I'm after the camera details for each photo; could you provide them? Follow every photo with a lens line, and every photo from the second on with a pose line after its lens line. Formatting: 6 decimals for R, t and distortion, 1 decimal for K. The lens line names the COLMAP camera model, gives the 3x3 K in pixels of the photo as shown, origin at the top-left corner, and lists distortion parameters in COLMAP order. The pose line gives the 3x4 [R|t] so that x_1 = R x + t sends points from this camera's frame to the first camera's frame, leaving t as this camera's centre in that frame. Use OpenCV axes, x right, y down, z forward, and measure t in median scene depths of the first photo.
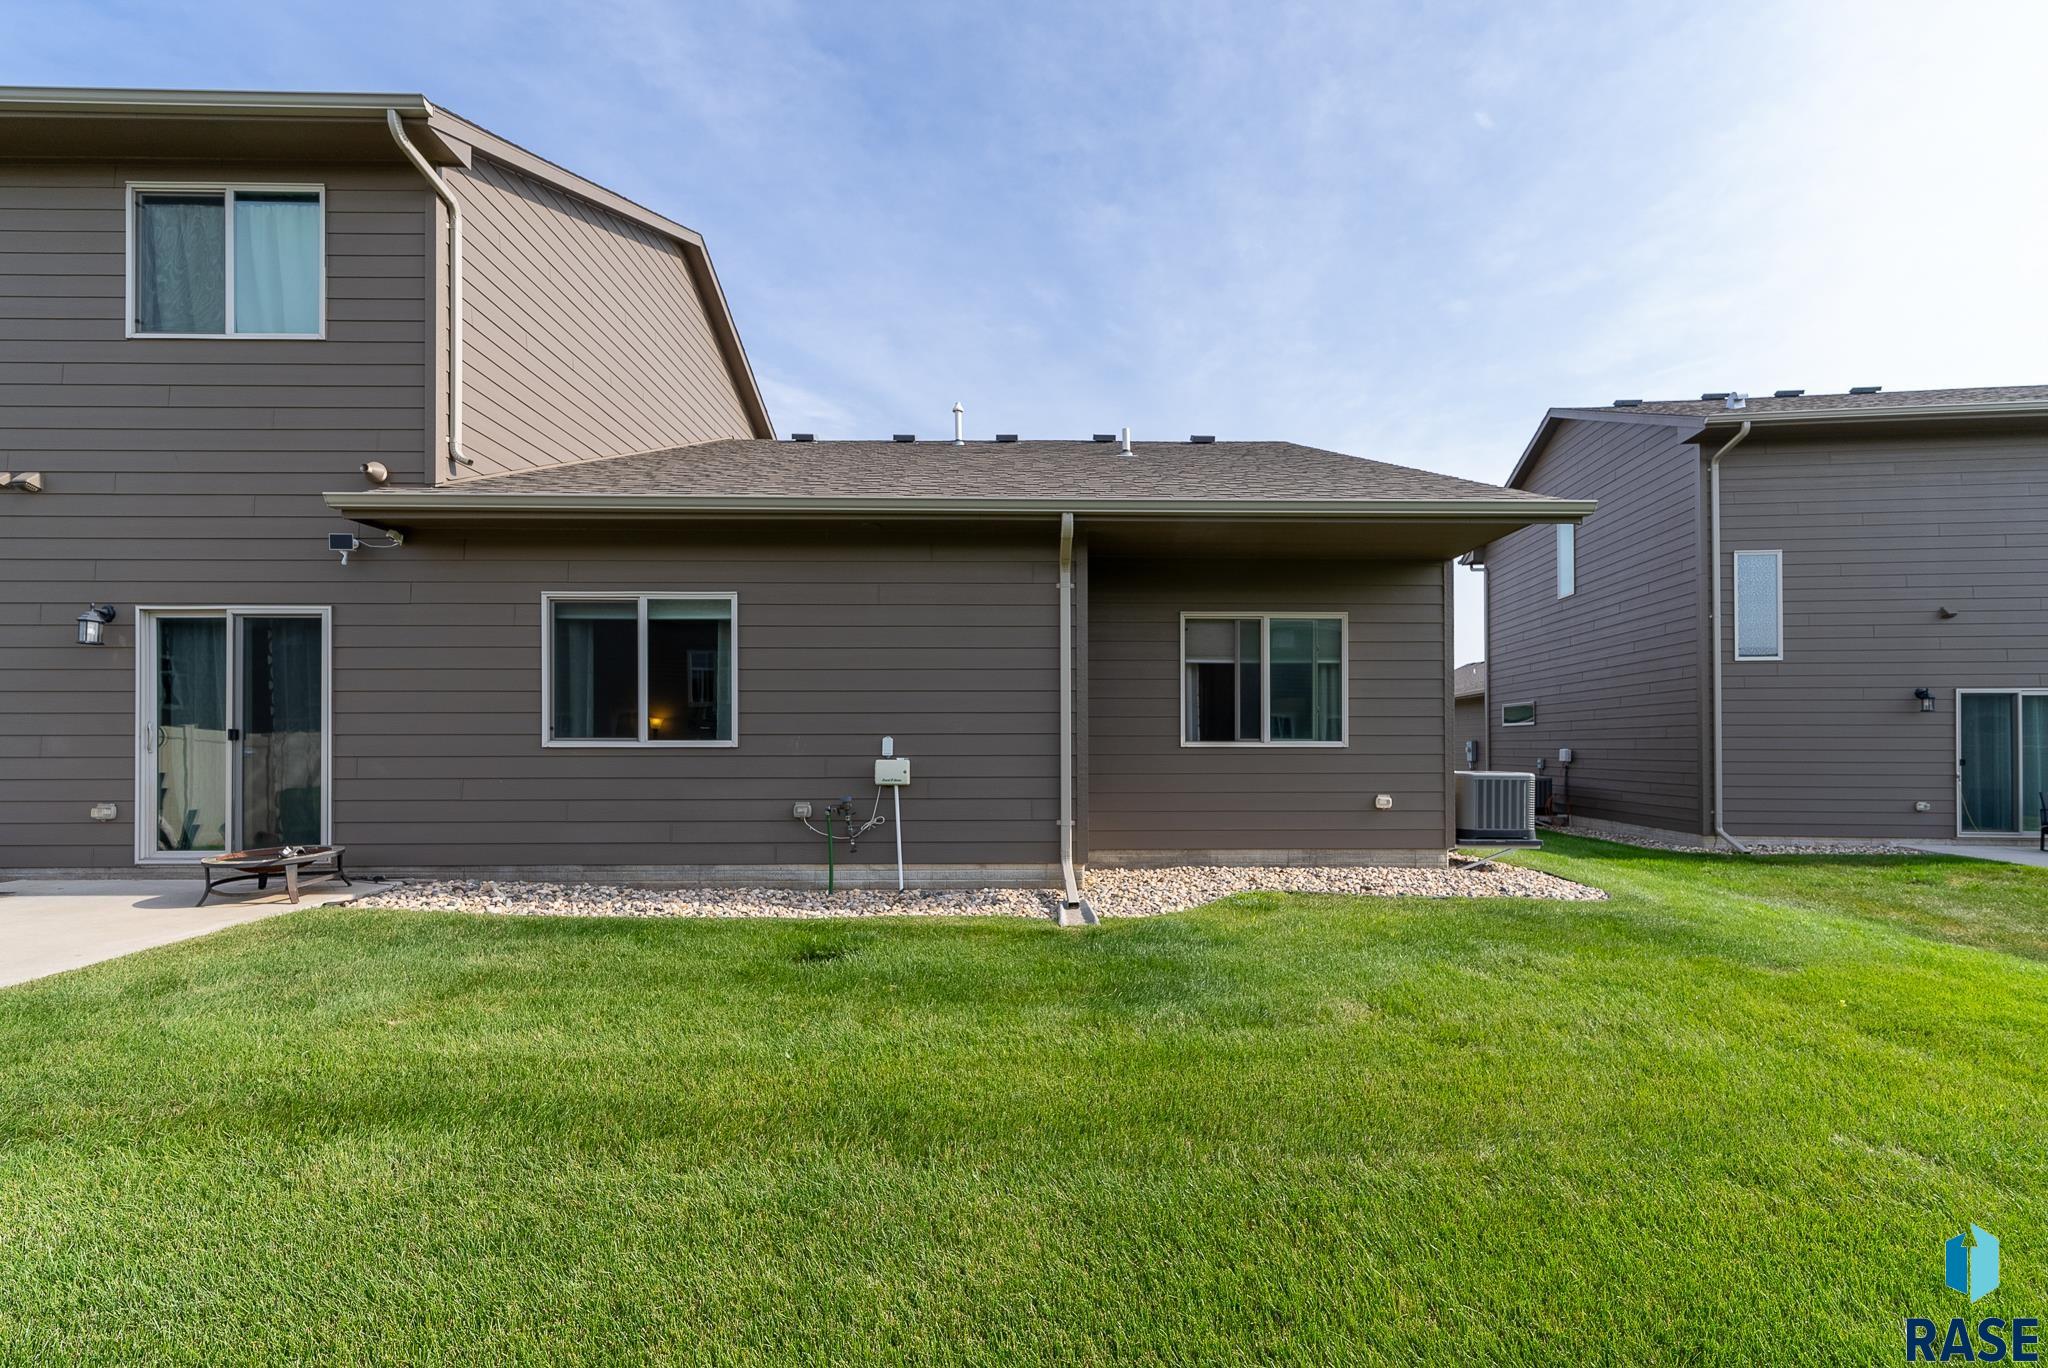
lens RADIAL K [[854.3, 0, 1030.7], [0, 854.3, 733.4], [0, 0, 1]] dist [-0.001699, -0.000456]
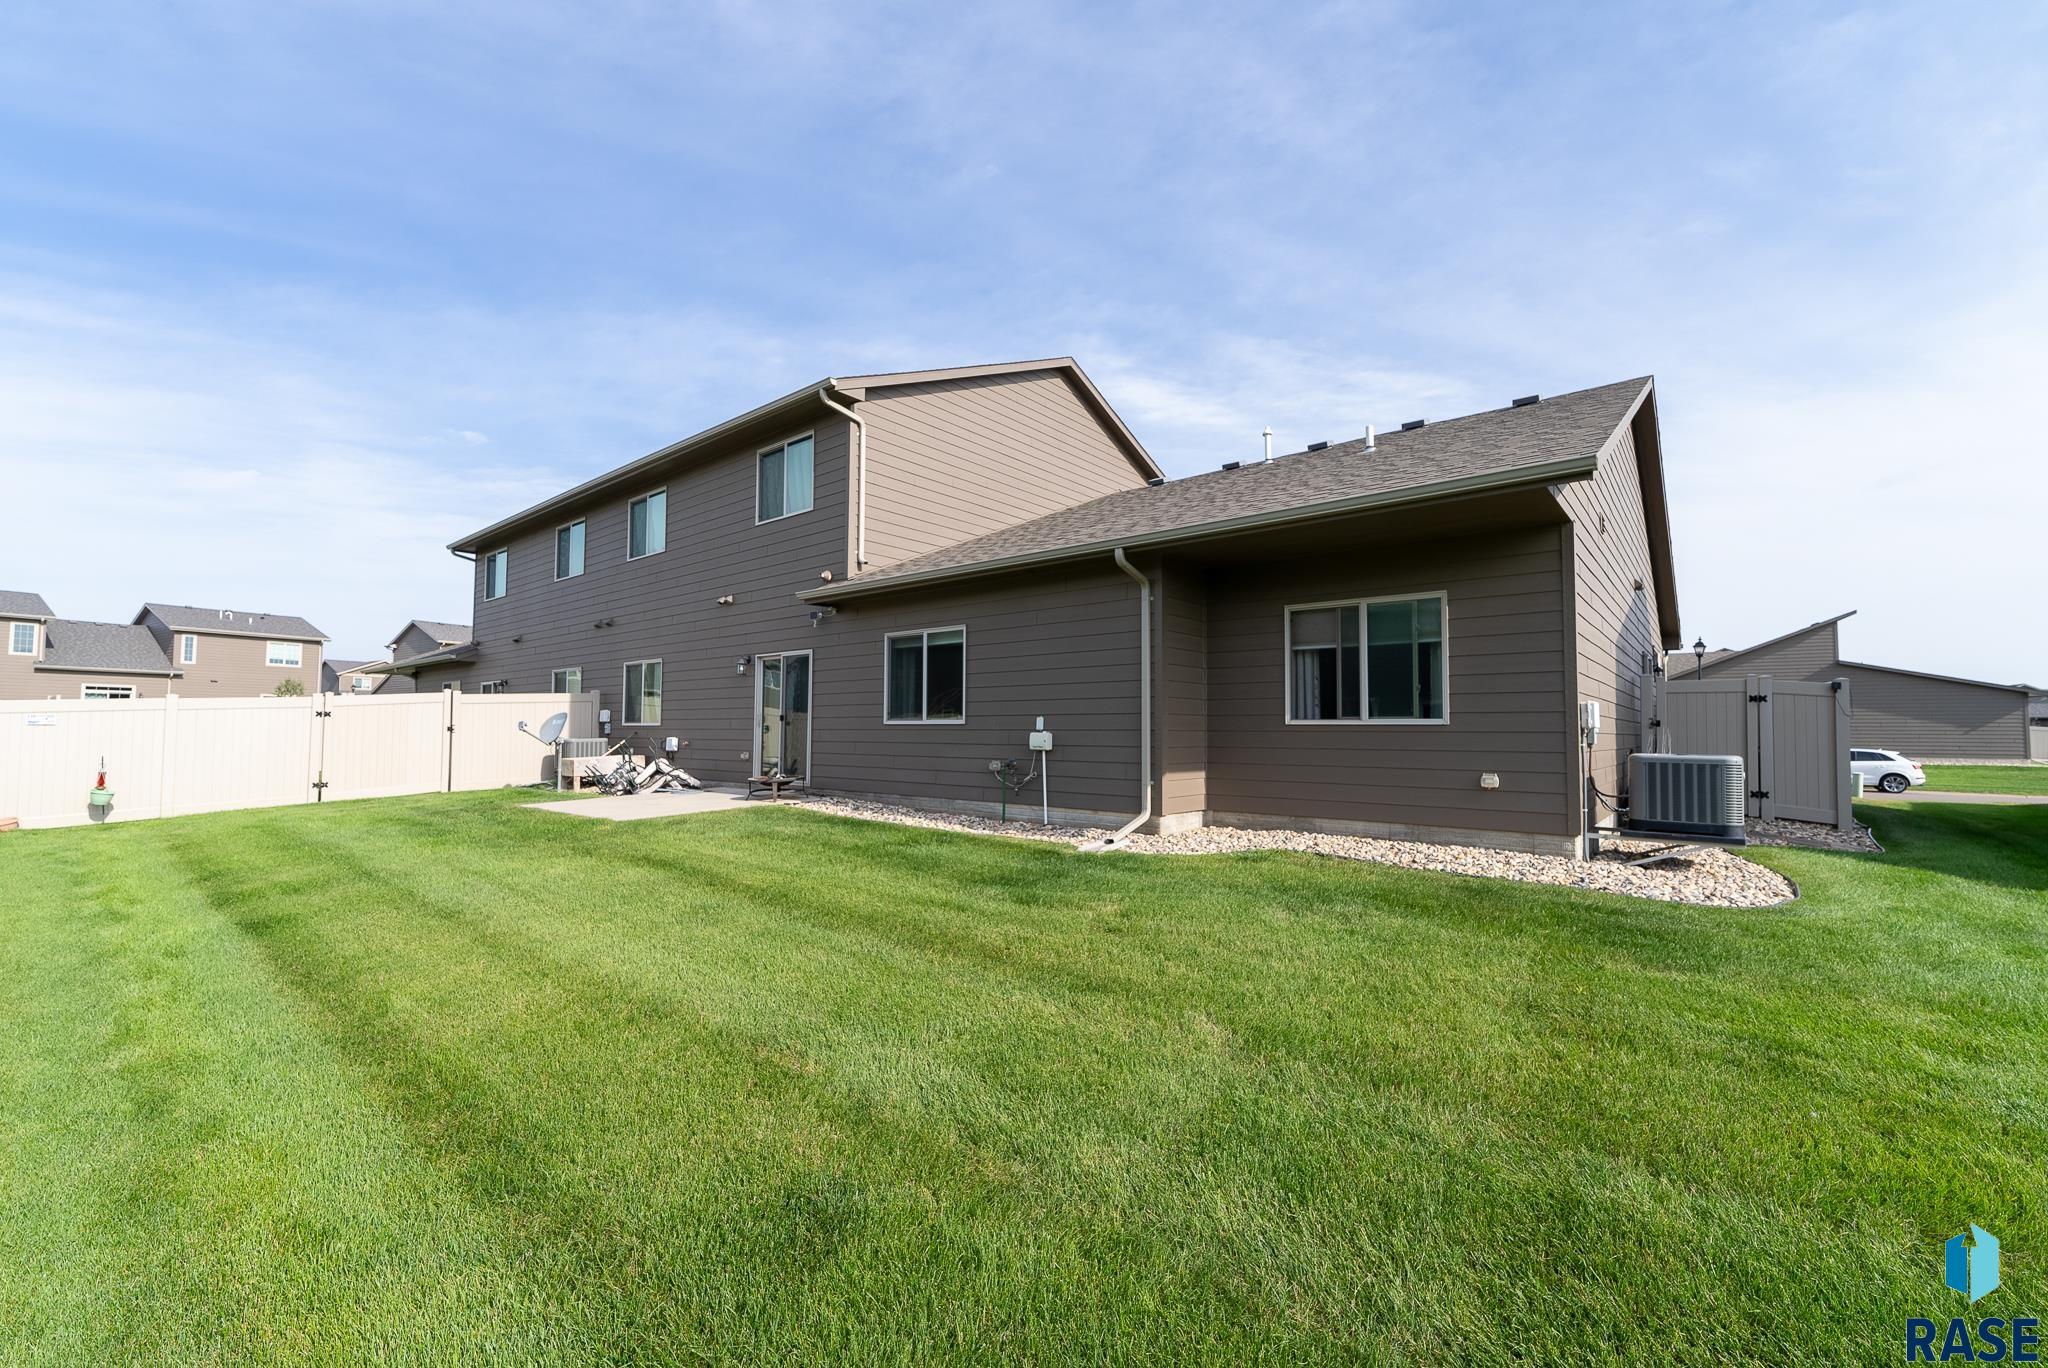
lens RADIAL K [[819.7, 0, 1024.0], [0, 819.7, 684.0], [0, 0, 1]] dist [-0.000345, -0.000038]
pose [[0.754539, -0.033321, -0.655409, 0.712497], [0.003259, 0.998888, -0.047031, 0.013681], [0.656248, 0.033351, 0.753808, -0.056289]]
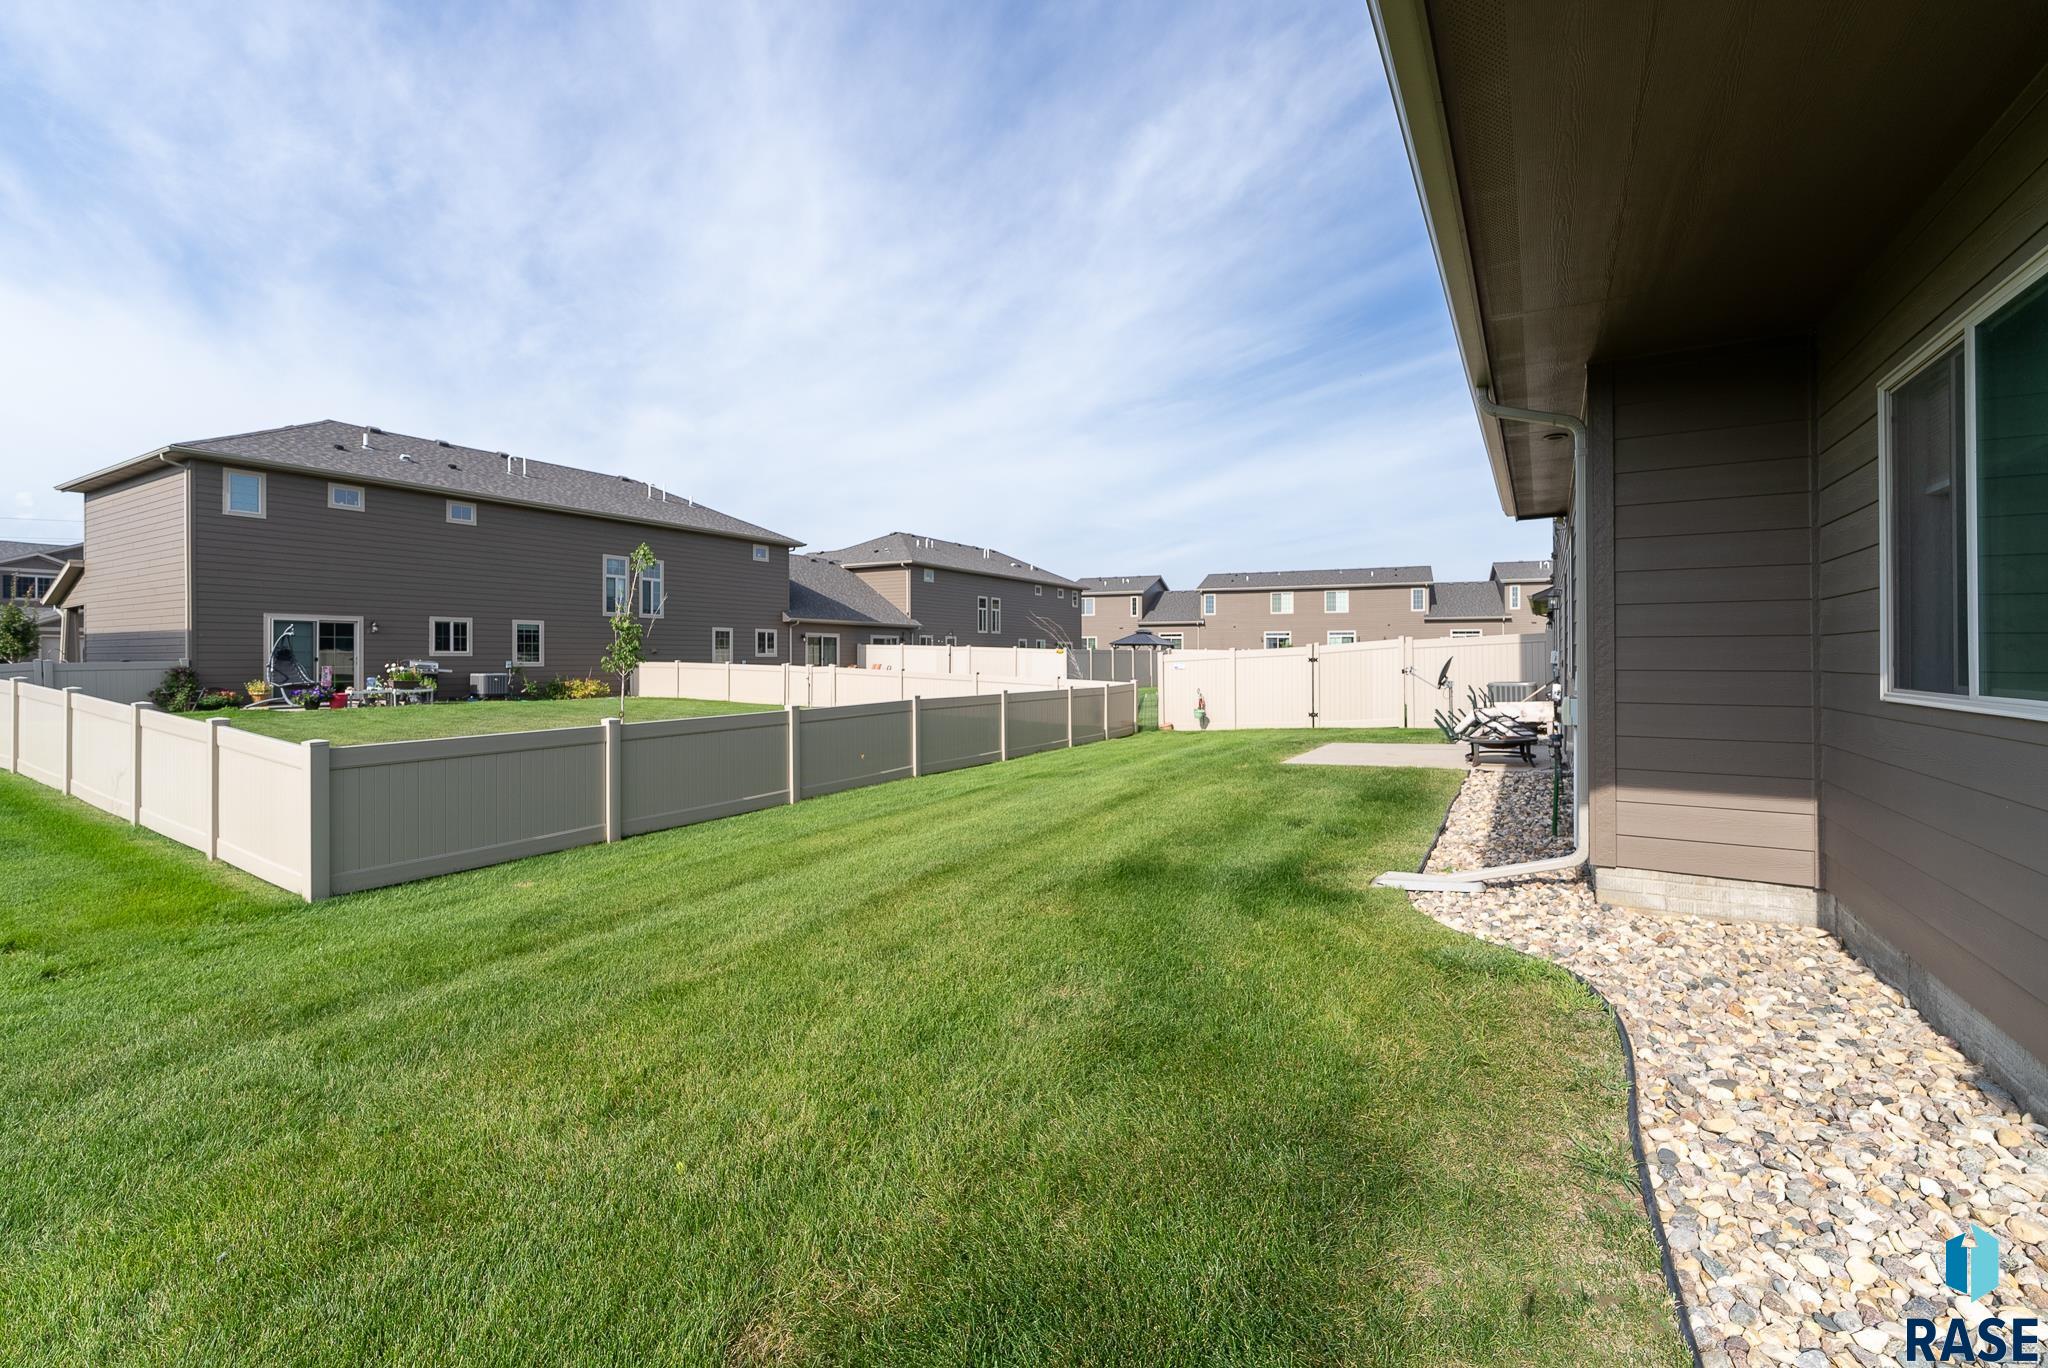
lens RADIAL K [[843.1, 0, 1021.0], [0, 843.1, 659.2], [0, 0, 1]] dist [0.000075, 0.000054]
pose [[-0.534980, 0.001781, -0.844863, 0.862520], [0.014937, 0.999861, -0.007351, -0.009870], [0.844733, -0.016553, -0.534932, 0.982190]]
